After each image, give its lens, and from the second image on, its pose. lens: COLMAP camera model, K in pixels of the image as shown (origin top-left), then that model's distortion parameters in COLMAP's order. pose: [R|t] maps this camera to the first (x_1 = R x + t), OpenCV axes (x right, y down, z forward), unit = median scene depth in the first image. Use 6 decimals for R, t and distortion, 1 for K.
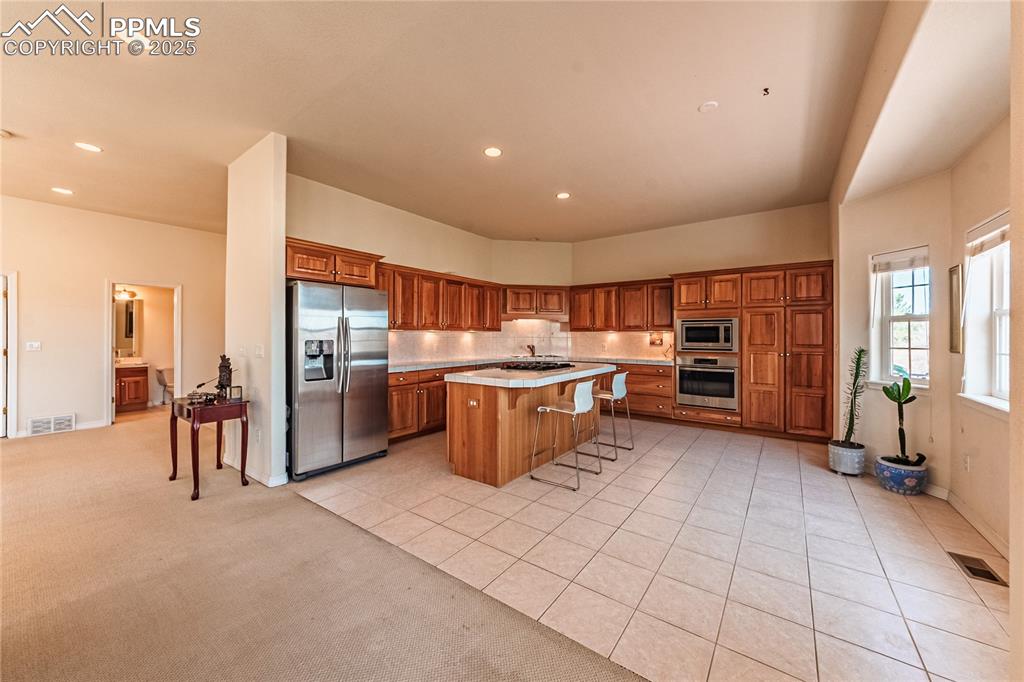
lens RADIAL K [[373.4, 0, 517.7], [0, 373.4, 335.6], [0, 0, 1]] dist [0.000221, -0.000113]
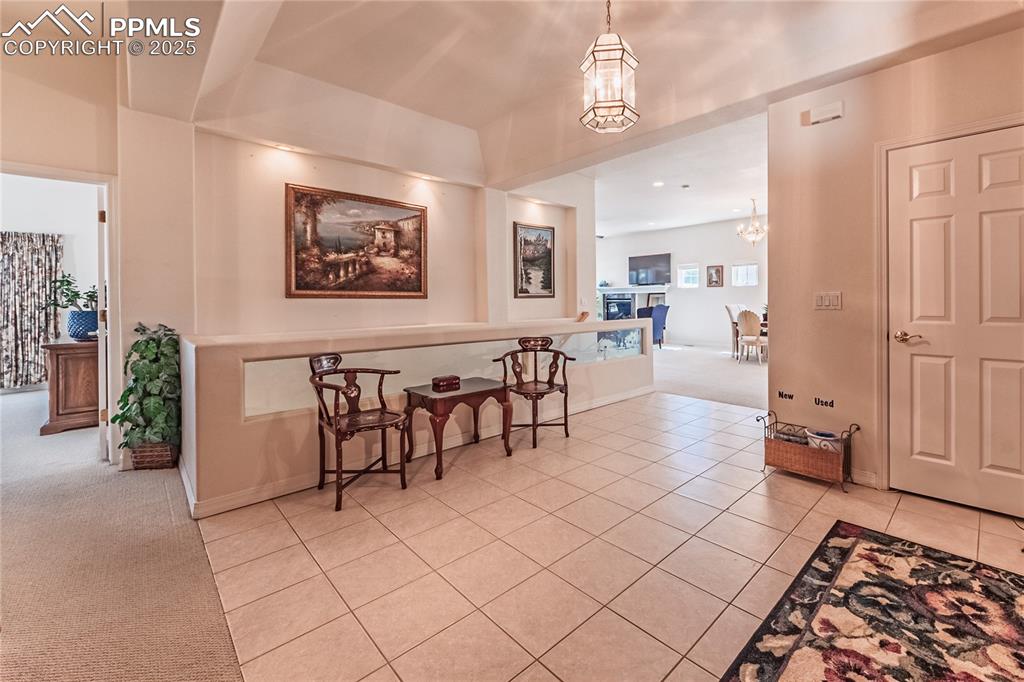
lens RADIAL K [[426.7, 0, 573.3], [0, 426.7, 300.9], [0, 0, 1]] dist [0.000986, -0.000282]
pose [[-0.988315, 0.005454, 0.152327, -0.754838], [0.005606, 0.999984, 0.000569, 0.027239], [-0.152321, 0.001417, -0.988330, 2.152580]]
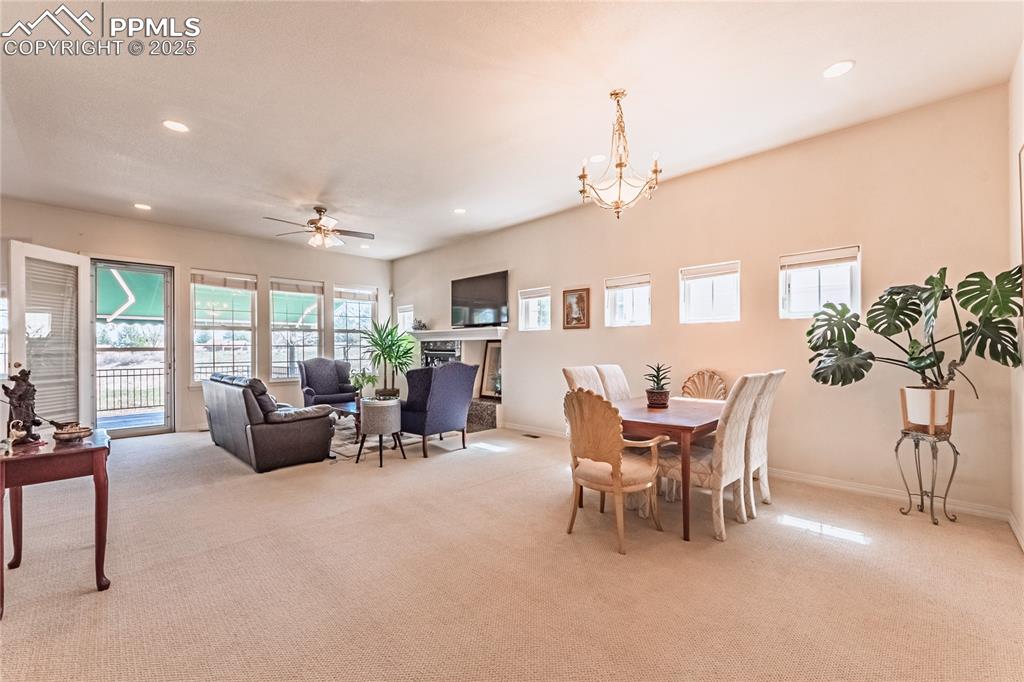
lens RADIAL K [[416.7, 0, 514.3], [0, 416.7, 348.0], [0, 0, 1]] dist [0.002428, -0.004257]
pose [[-0.989483, 0.002251, 0.144633, -1.129640], [0.002280, 0.999997, 0.000036, 0.013213], [-0.144633, 0.000366, -0.989485, 1.060023]]
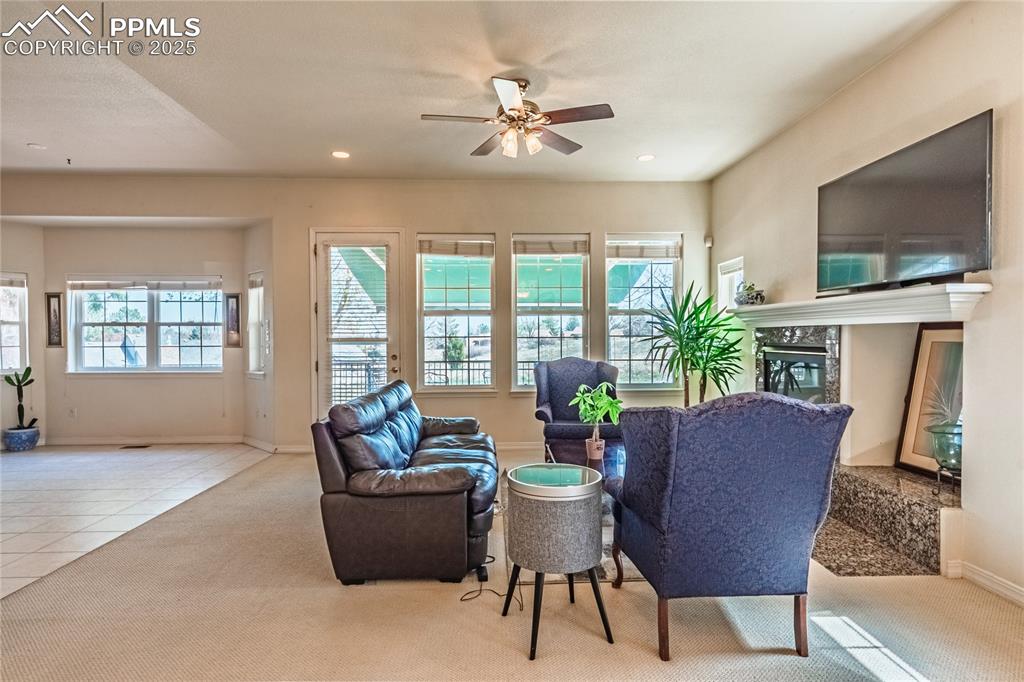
lens RADIAL K [[529.8, 0, 512.6], [0, 529.8, 346.0], [0, 0, 1]] dist [0.003187, 0.000959]
pose [[-0.616614, -0.013128, 0.787156, -1.051337], [0.002660, 0.999820, 0.018759, 0.000964], [-0.787261, 0.013661, -0.616468, 0.503985]]
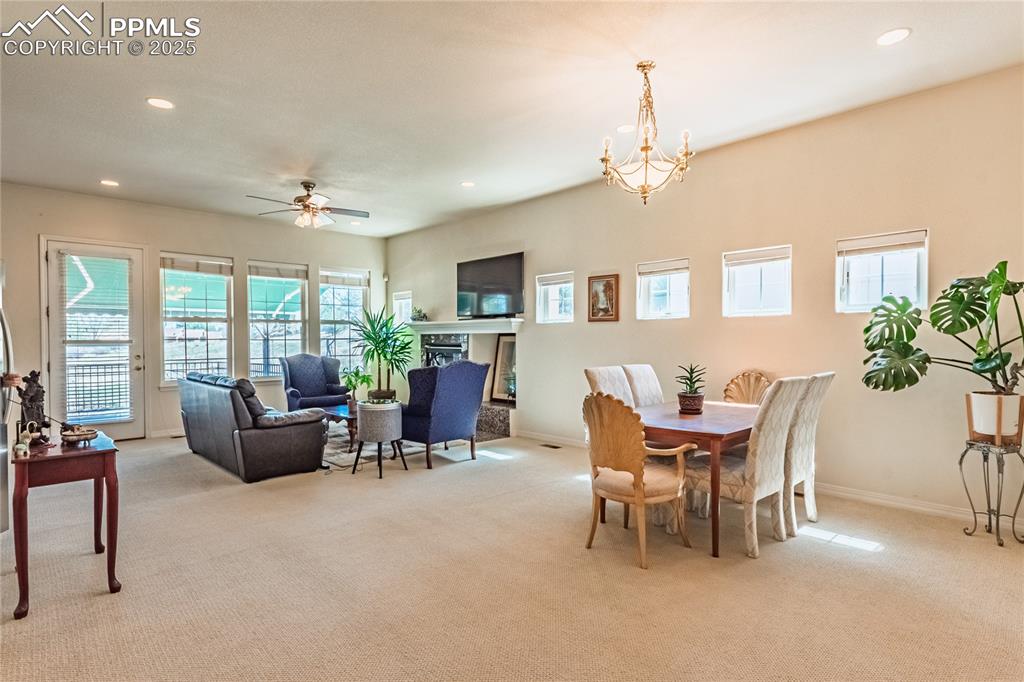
lens RADIAL K [[523.0, 0, 513.0], [0, 523.0, 346.7], [0, 0, 1]] dist [-0.001909, 0.000040]
pose [[-0.983465, -0.001902, 0.181087, -1.146256], [0.000815, 0.999888, 0.014926, 0.001867], [-0.181095, 0.014827, -0.983354, 1.148774]]
